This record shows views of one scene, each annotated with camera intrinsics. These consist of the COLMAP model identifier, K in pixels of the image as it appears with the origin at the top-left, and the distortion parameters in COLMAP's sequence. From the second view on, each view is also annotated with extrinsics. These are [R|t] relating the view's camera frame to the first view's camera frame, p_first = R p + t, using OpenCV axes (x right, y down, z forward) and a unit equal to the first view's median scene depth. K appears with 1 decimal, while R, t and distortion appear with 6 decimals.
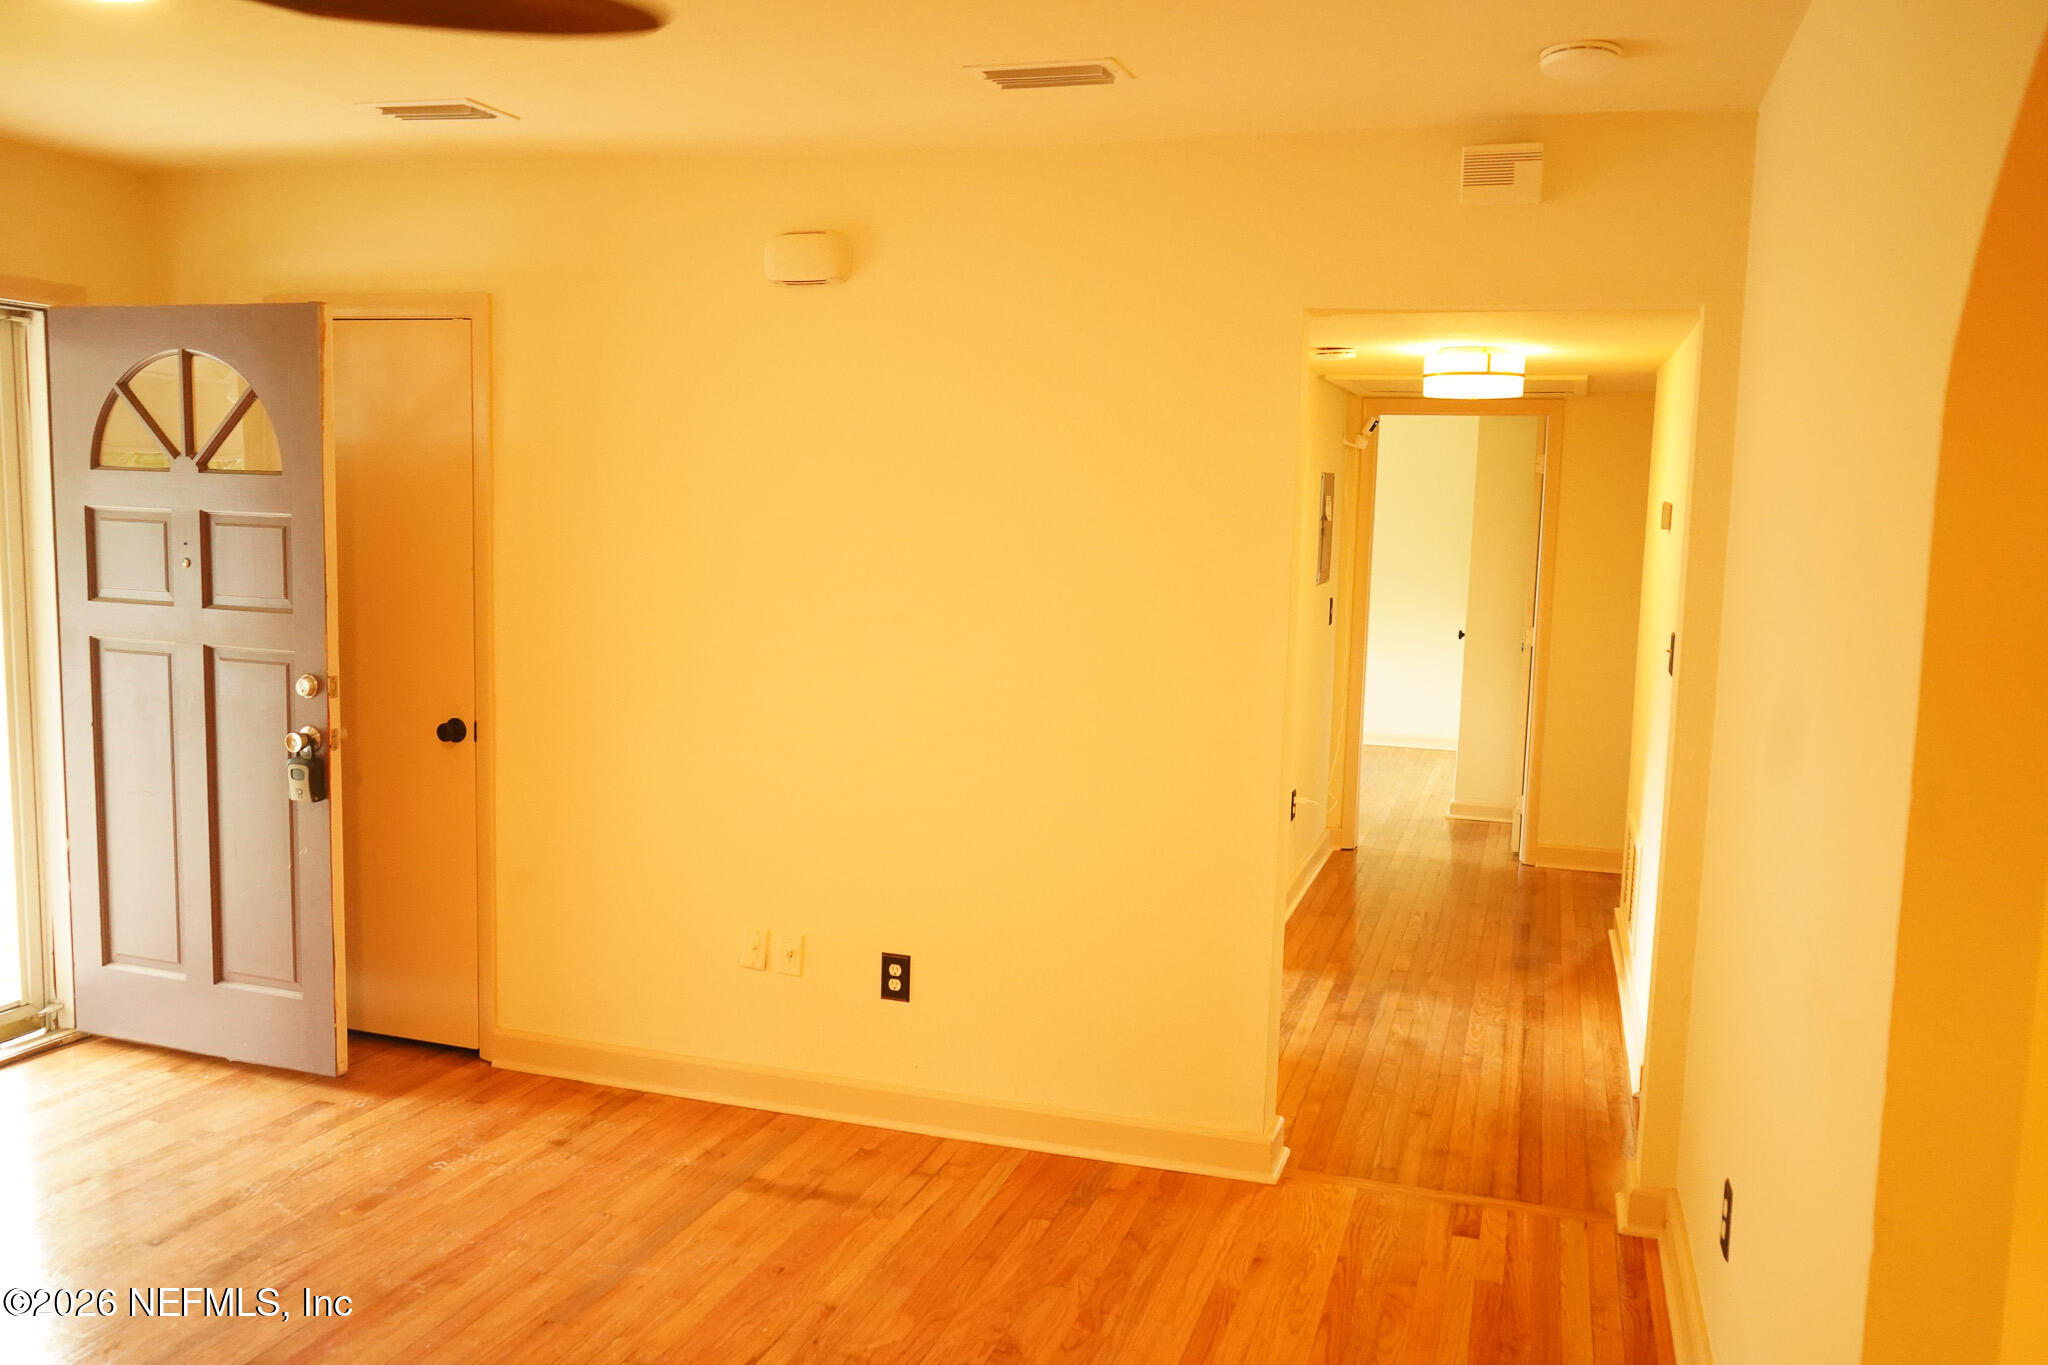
lens RADIAL K [[1653.1, 0, 1028.0], [0, 1653.1, 692.3], [0, 0, 1]] dist [-0.008910, 0.018678]
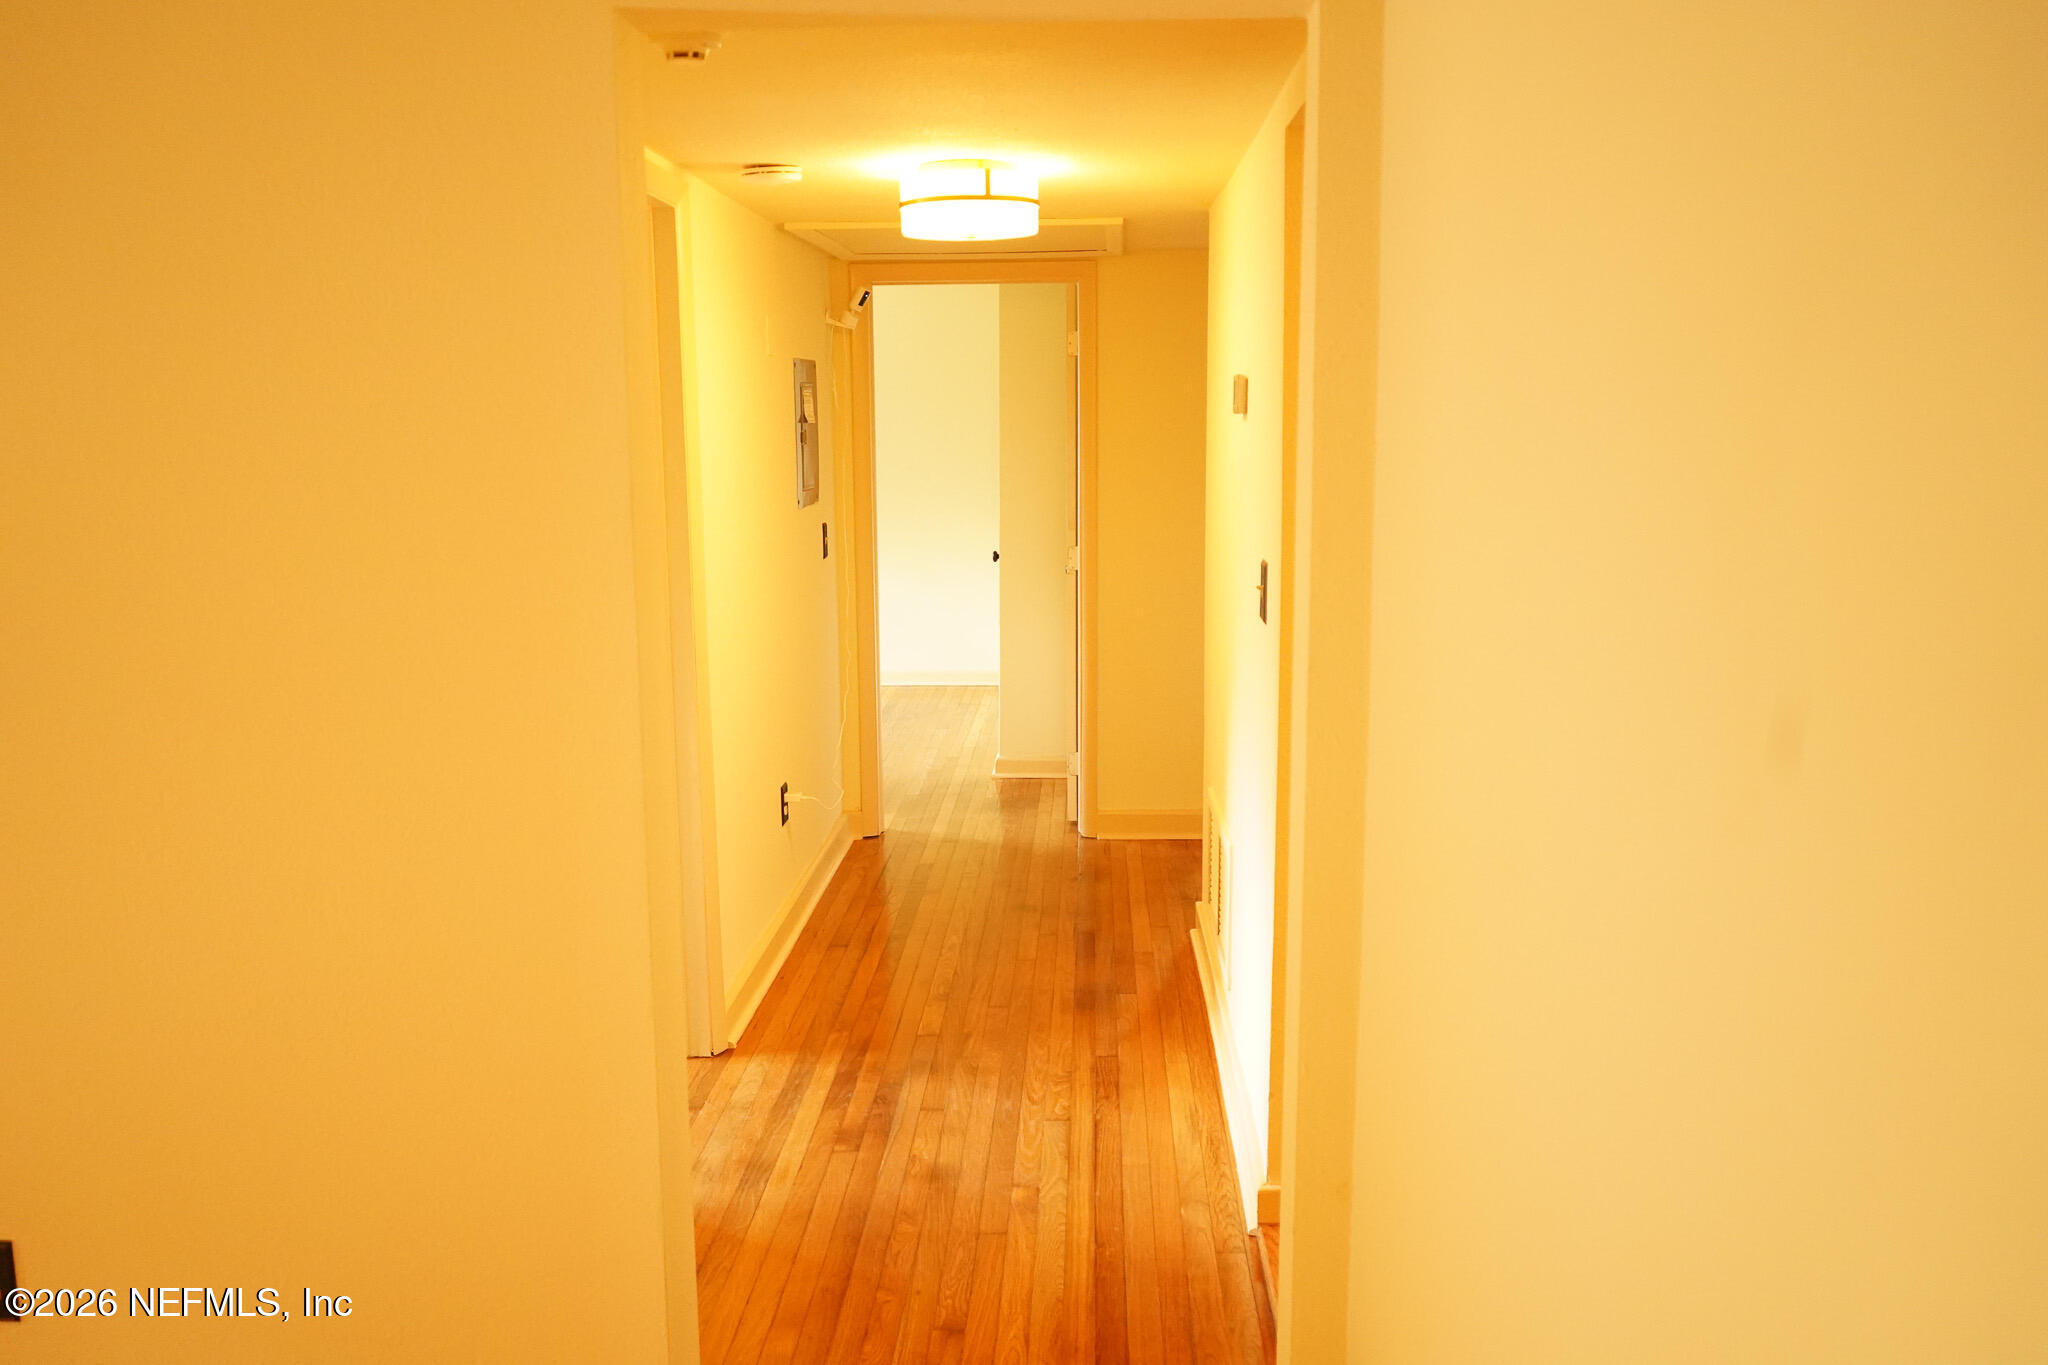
lens RADIAL K [[1653.1, 0, 1028.0], [0, 1653.1, 692.3], [0, 0, 1]] dist [-0.008910, 0.018678]
pose [[0.964268, -0.076634, 0.253605, 0.096337], [0.063440, 0.996192, 0.059814, -0.024373], [-0.257223, -0.041588, 0.965457, 0.296096]]
